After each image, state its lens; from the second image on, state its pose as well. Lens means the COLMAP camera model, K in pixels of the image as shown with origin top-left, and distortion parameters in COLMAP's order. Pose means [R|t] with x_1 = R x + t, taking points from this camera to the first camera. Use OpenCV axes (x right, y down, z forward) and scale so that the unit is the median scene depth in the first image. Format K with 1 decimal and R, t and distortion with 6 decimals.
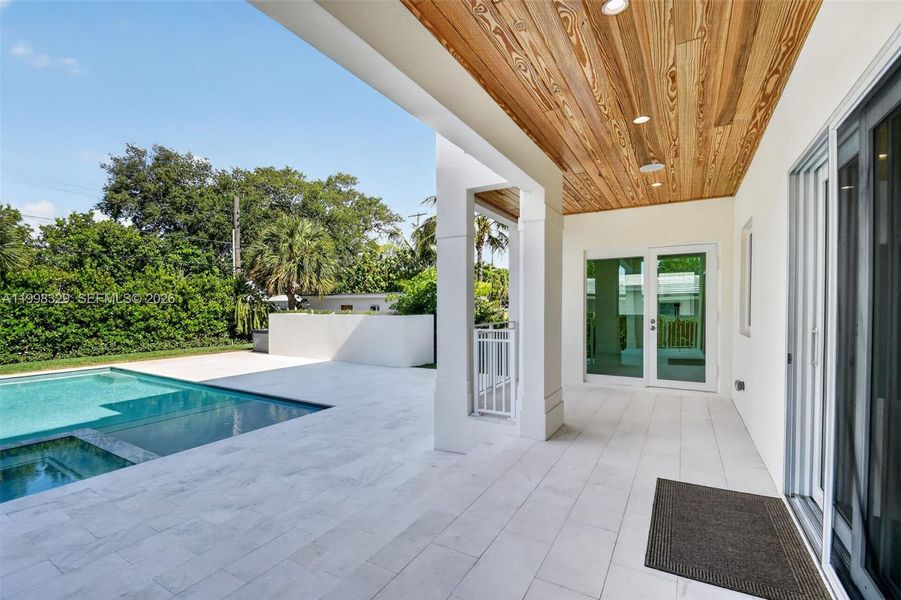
lens RADIAL K [[393.4, 0, 453.9], [0, 393.4, 311.2], [0, 0, 1]] dist [0.009463, -0.014513]
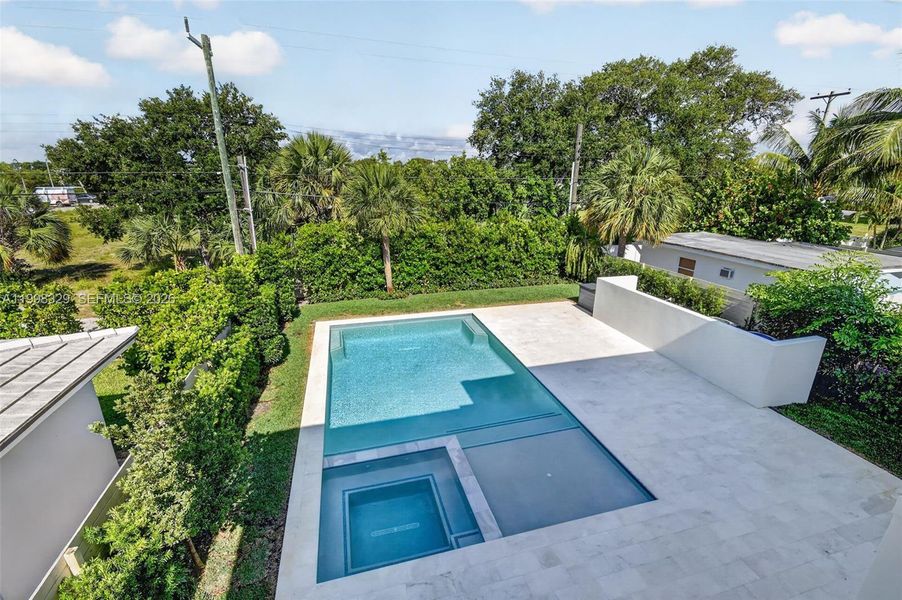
lens RADIAL K [[393.8, 0, 452.8], [0, 393.8, 312.1], [0, 0, 1]] dist [0.009463, -0.014513]
pose [[0.714703, 0.228608, -0.661013, -0.052730], [-0.015810, 0.950115, 0.311498, -0.169827], [0.699249, -0.212178, 0.682664, 0.059988]]
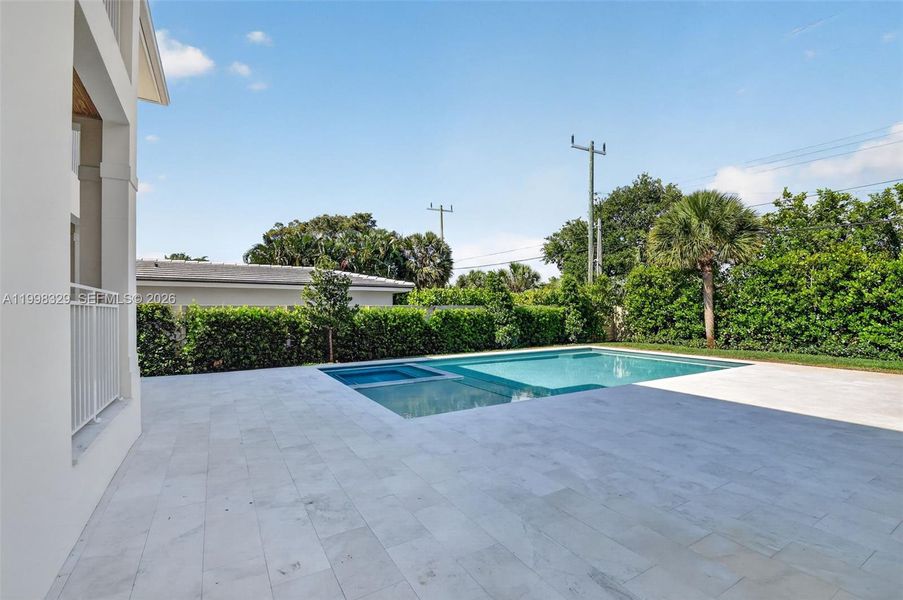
lens RADIAL K [[394.3, 0, 455.1], [0, 394.3, 308.6], [0, 0, 1]] dist [0.009463, -0.014513]
pose [[-0.475739, 0.000386, -0.879586, 0.104684], [-0.008987, 0.999946, 0.005300, 0.017184], [0.879541, 0.010426, -0.475710, 0.546855]]
